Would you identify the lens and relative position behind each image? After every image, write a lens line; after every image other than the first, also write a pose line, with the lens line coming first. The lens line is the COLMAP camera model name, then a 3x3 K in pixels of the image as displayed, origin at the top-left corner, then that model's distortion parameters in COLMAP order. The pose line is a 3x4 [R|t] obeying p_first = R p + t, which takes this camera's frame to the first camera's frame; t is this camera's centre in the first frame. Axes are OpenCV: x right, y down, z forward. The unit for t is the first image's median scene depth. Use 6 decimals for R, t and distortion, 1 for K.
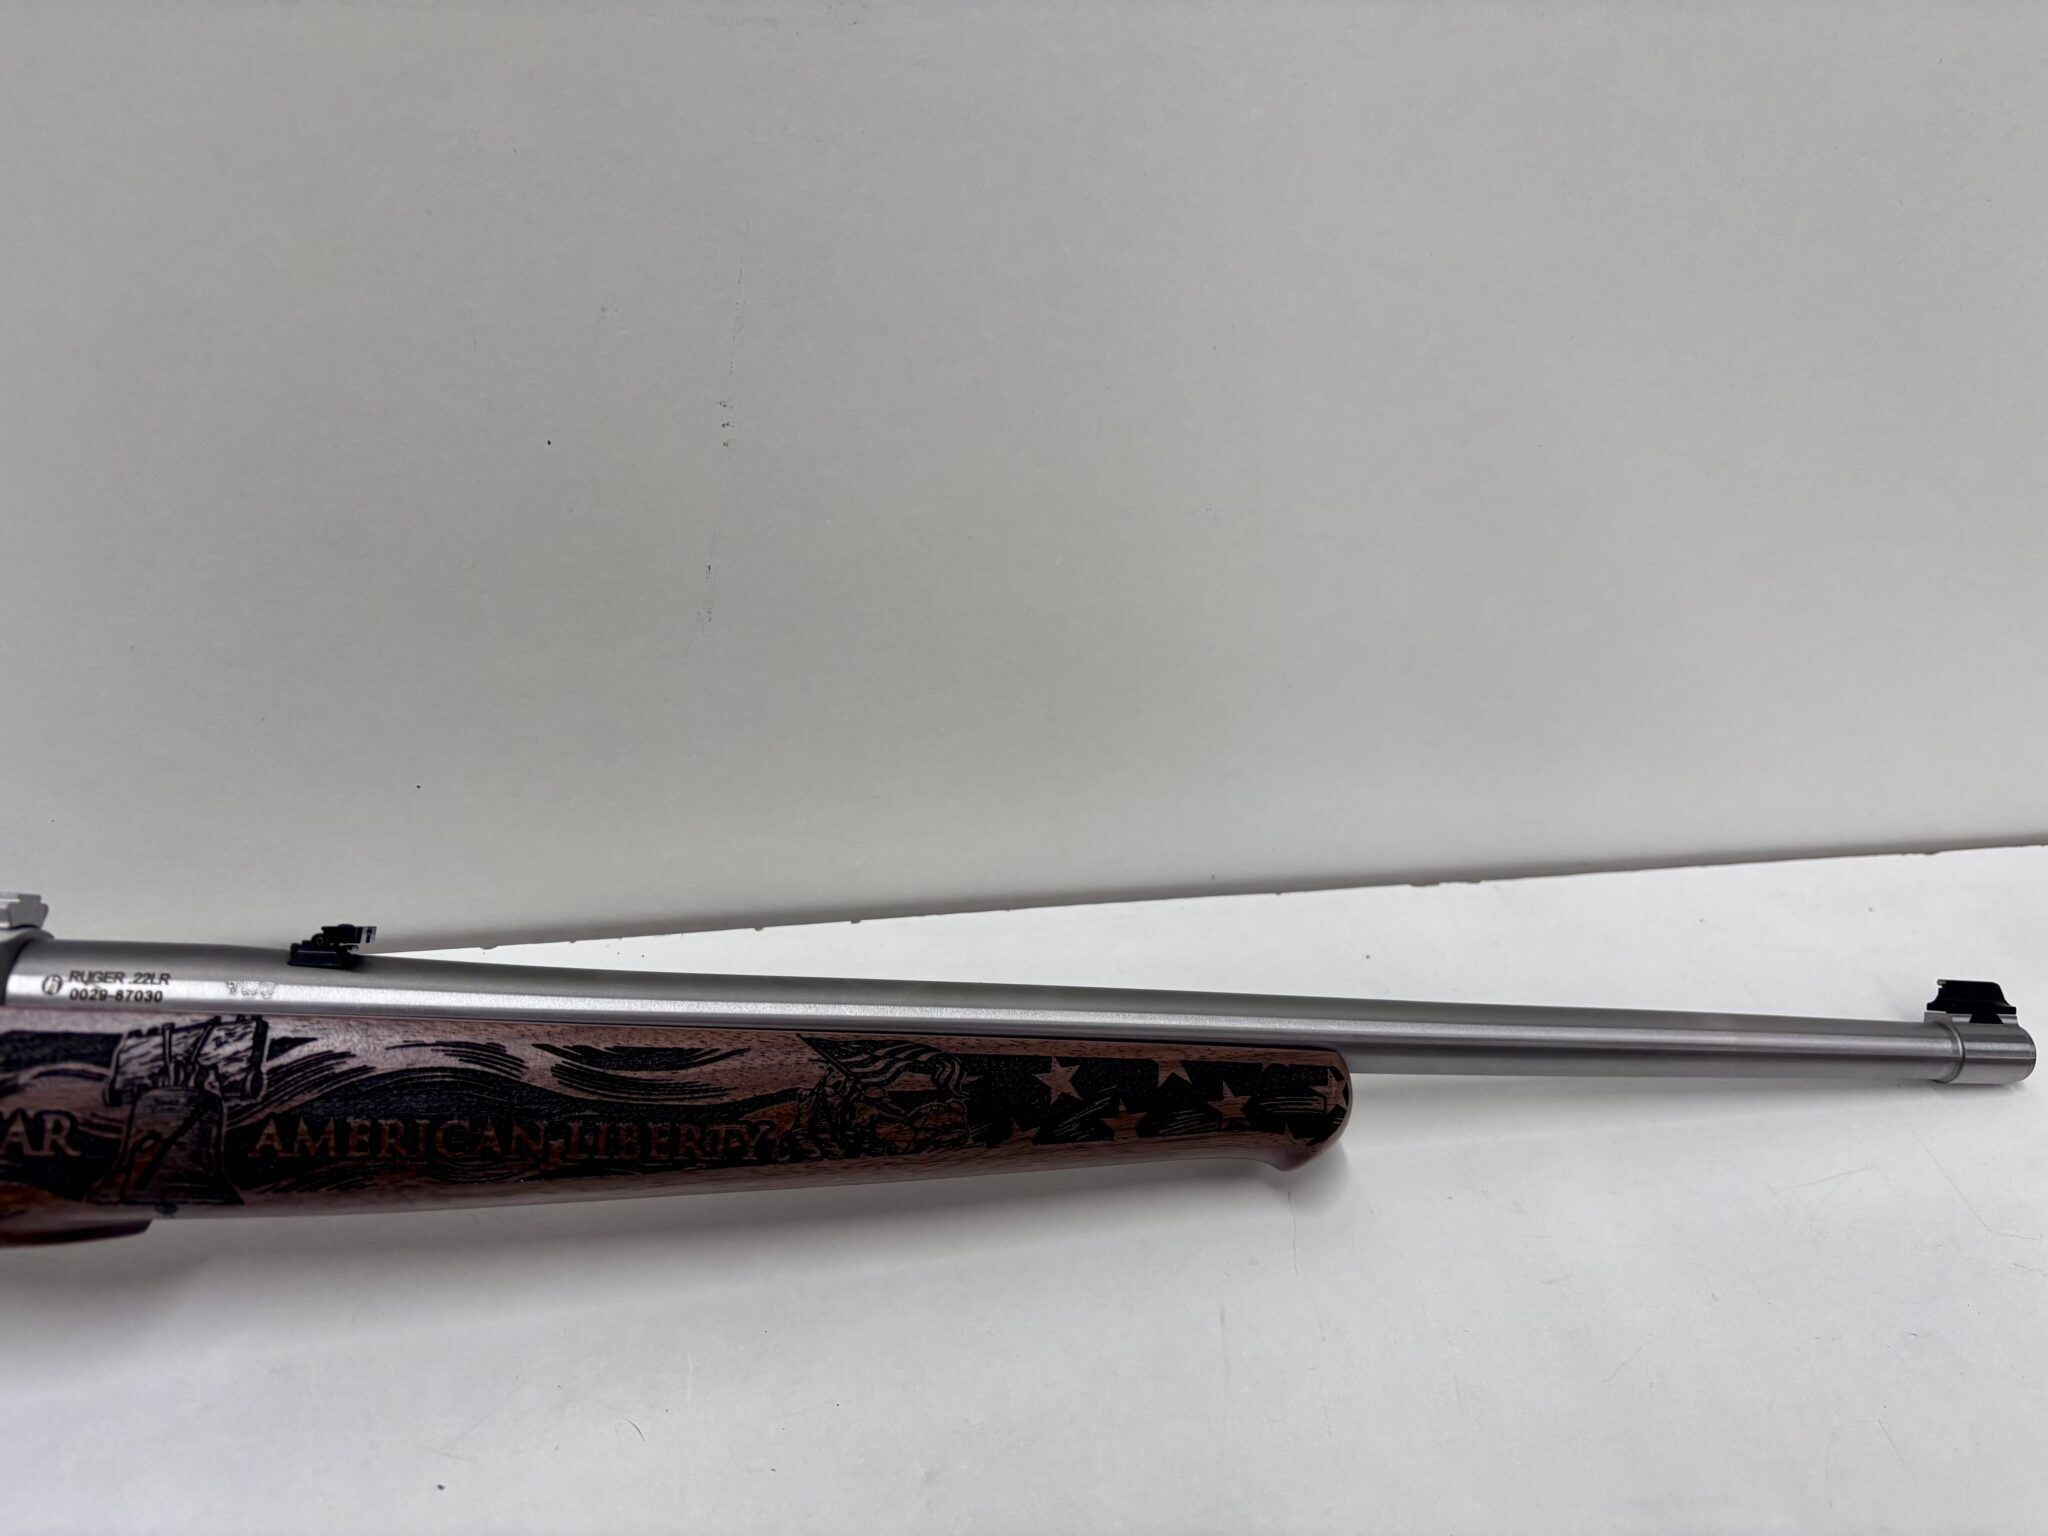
lens RADIAL K [[1542.1, 0, 1024.0], [0, 1542.1, 768.0], [0, 0, 1]] dist [0.052693, -0.090626]
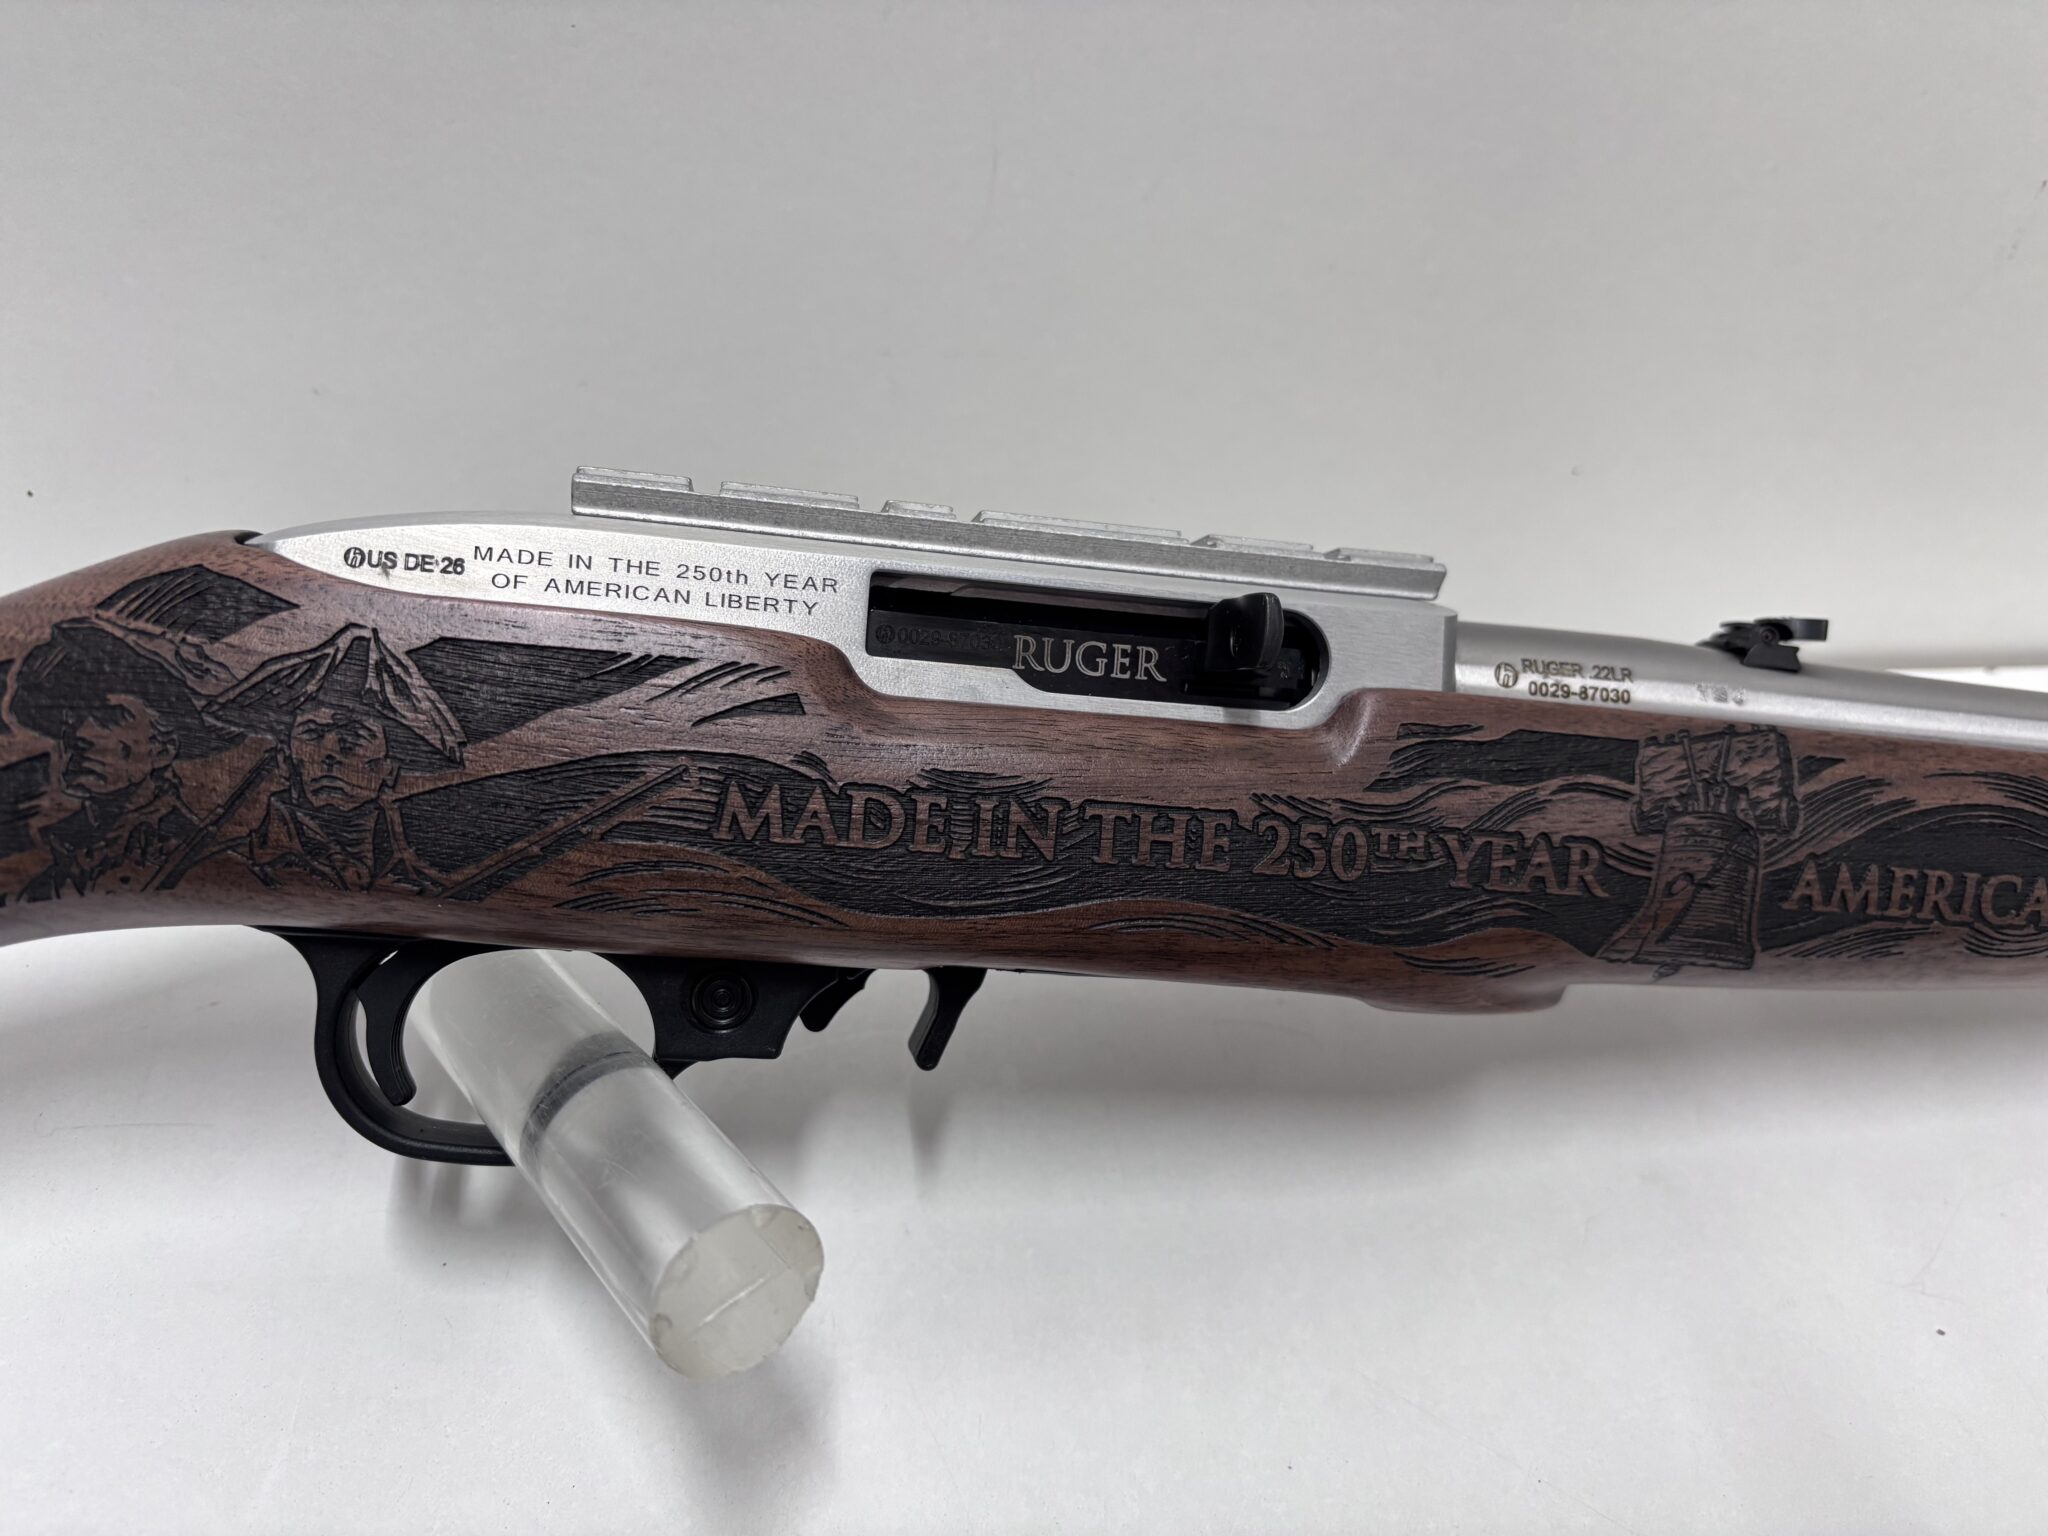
lens RADIAL K [[1542.1, 0, 1024.0], [0, 1542.1, 768.0], [0, 0, 1]] dist [0.052693, -0.090626]
pose [[0.998476, 0.037903, -0.040117, -0.831327], [-0.033187, 0.993119, 0.112306, 0.107868], [0.044097, -0.110804, 0.992864, 0.235518]]
